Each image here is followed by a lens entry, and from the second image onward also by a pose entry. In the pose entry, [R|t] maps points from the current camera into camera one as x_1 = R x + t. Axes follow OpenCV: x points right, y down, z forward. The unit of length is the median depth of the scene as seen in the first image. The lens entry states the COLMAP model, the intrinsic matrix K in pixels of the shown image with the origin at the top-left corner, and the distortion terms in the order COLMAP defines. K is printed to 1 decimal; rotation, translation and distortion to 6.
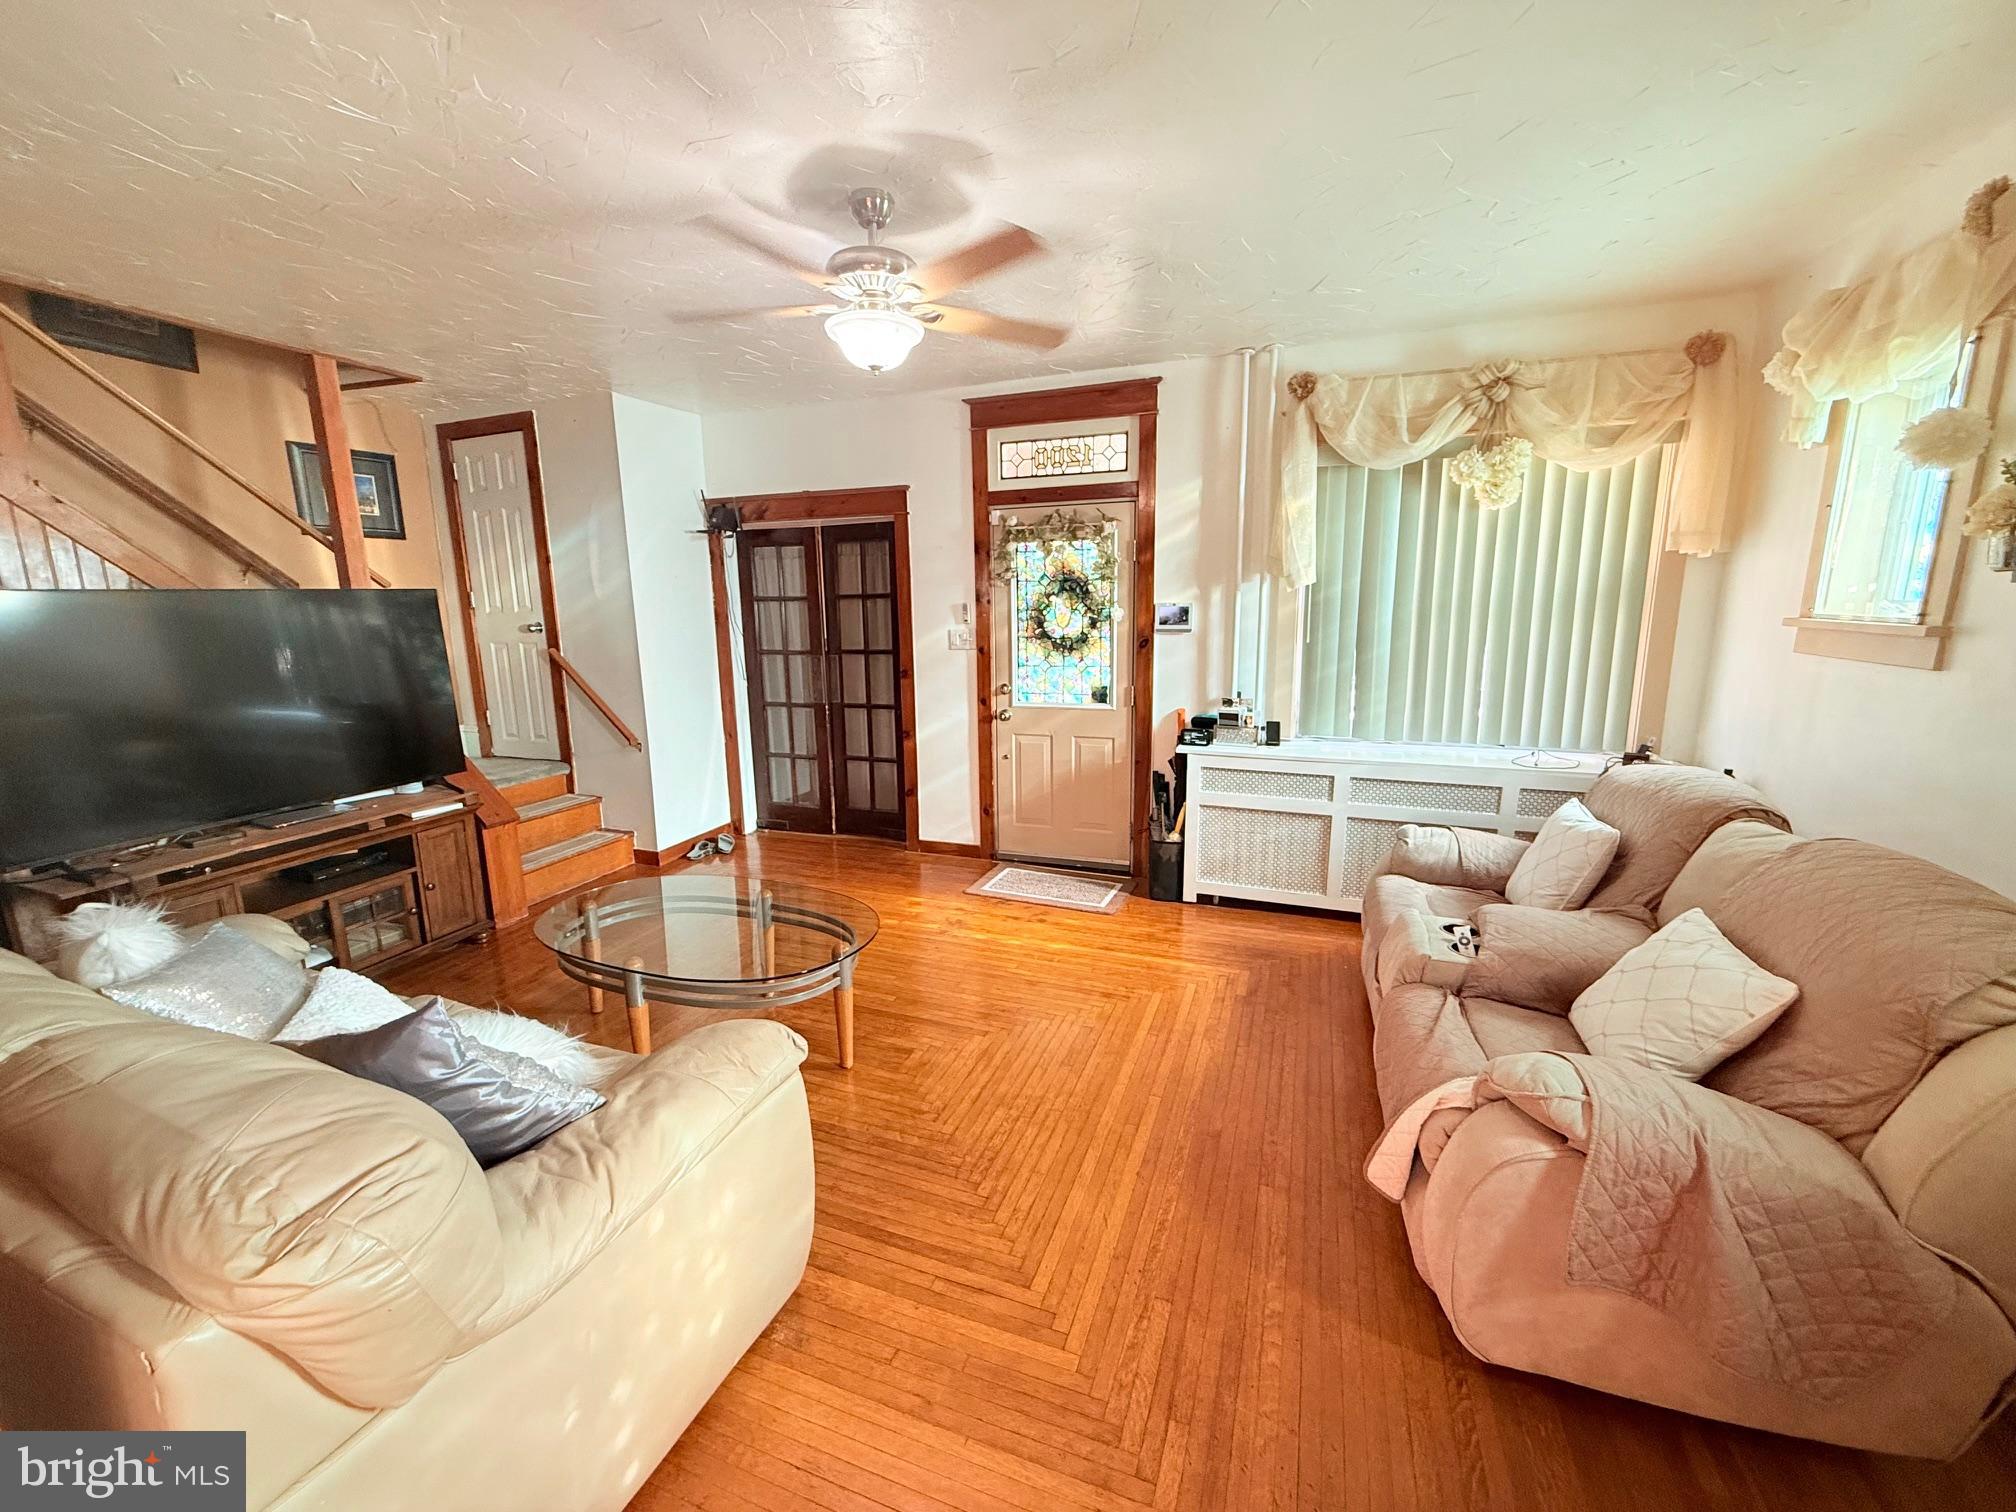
lens RADIAL K [[809.1, 0, 1006.0], [0, 809.1, 752.1], [0, 0, 1]] dist [0.004869, -0.000178]
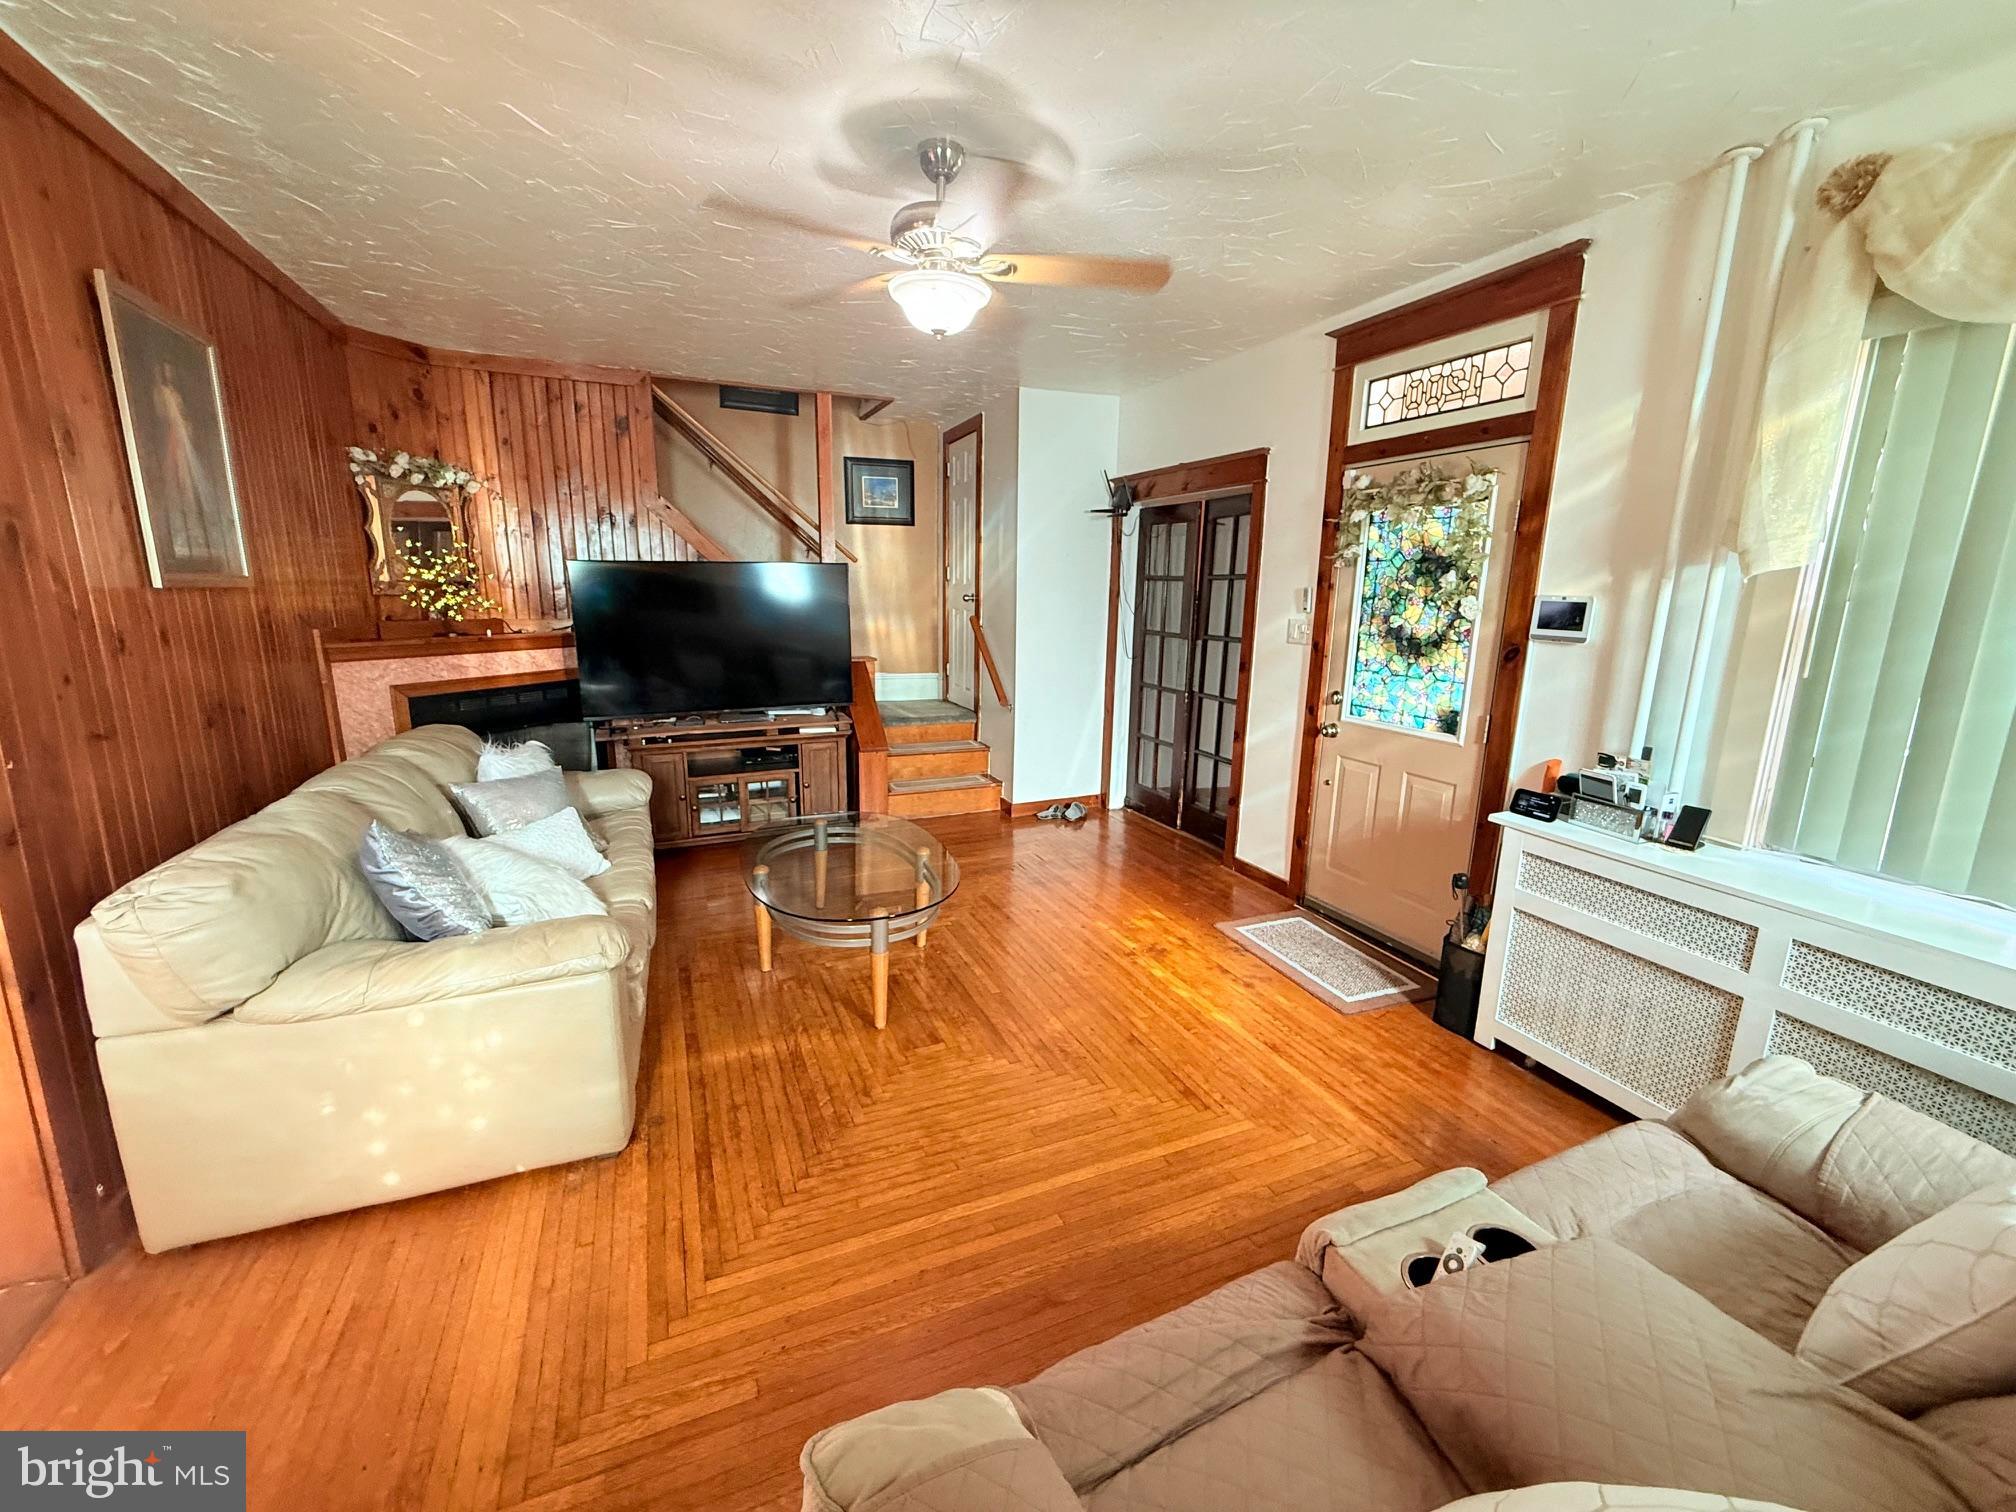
lens RADIAL K [[809.1, 0, 1001.0], [0, 809.1, 754.6], [0, 0, 1]] dist [0.004869, -0.000178]
pose [[0.690269, 0.175248, -0.702010, 0.357017], [-0.158609, 0.983276, 0.089506, -0.044498], [0.705955, 0.049562, 0.706520, 0.222265]]
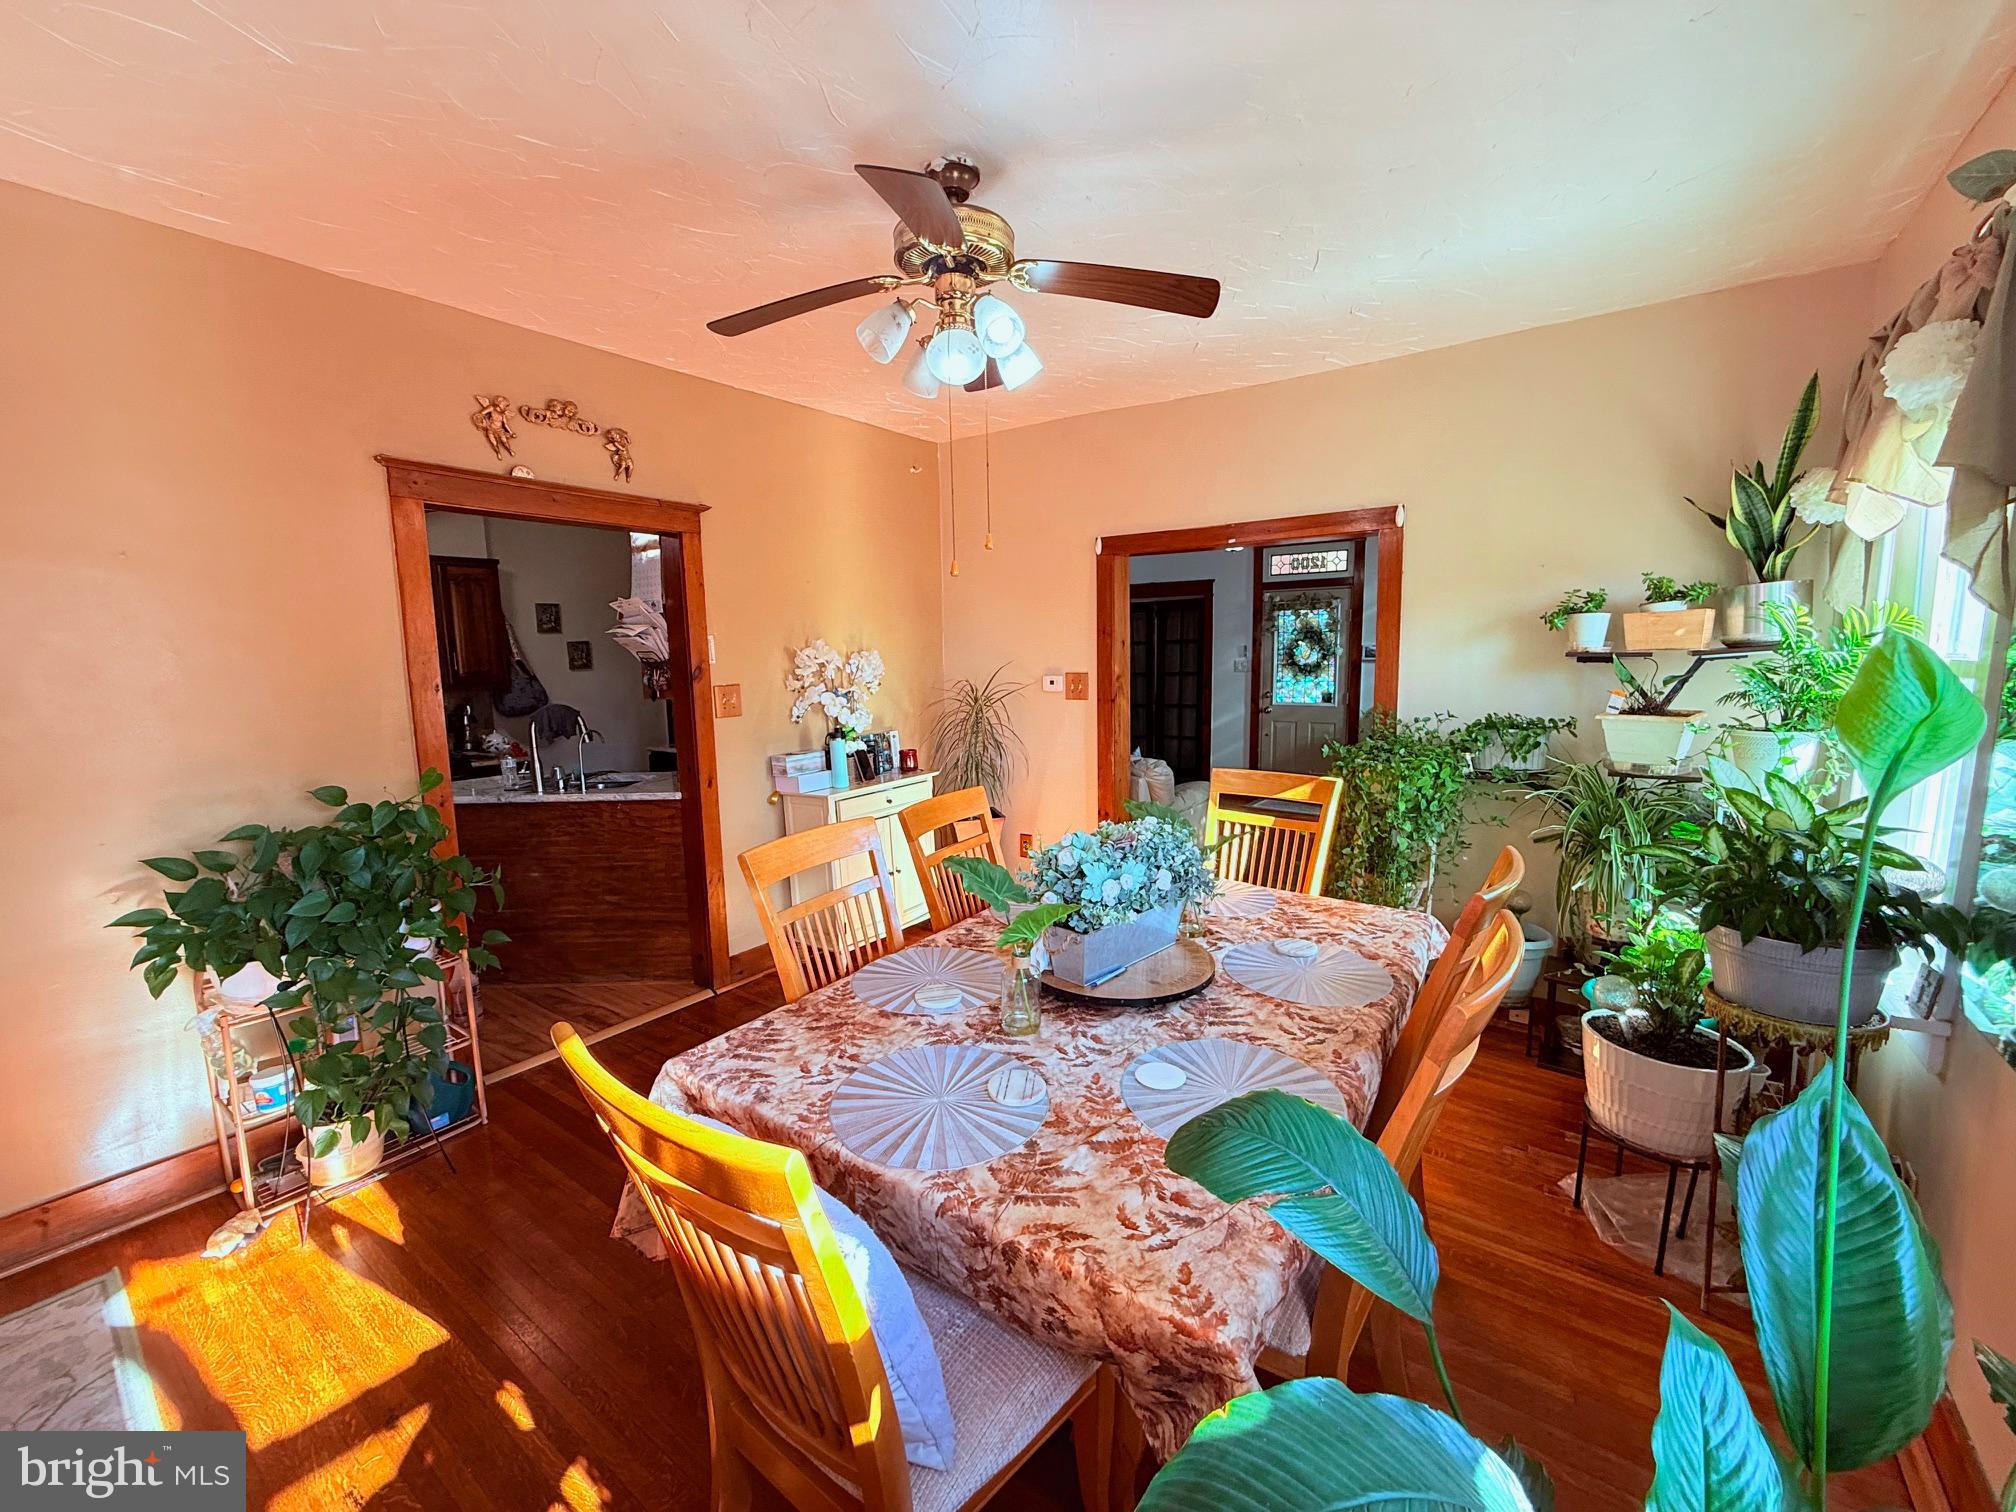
lens RADIAL K [[809.1, 0, 1008.0], [0, 809.1, 756.6], [0, 0, 1]] dist [0.004869, -0.000178]
pose [[0.968267, 0.031318, -0.247949, -0.111400], [-0.043842, 0.998018, -0.045152, 0.163041], [0.246044, 0.054590, 0.967720, -0.834767]]
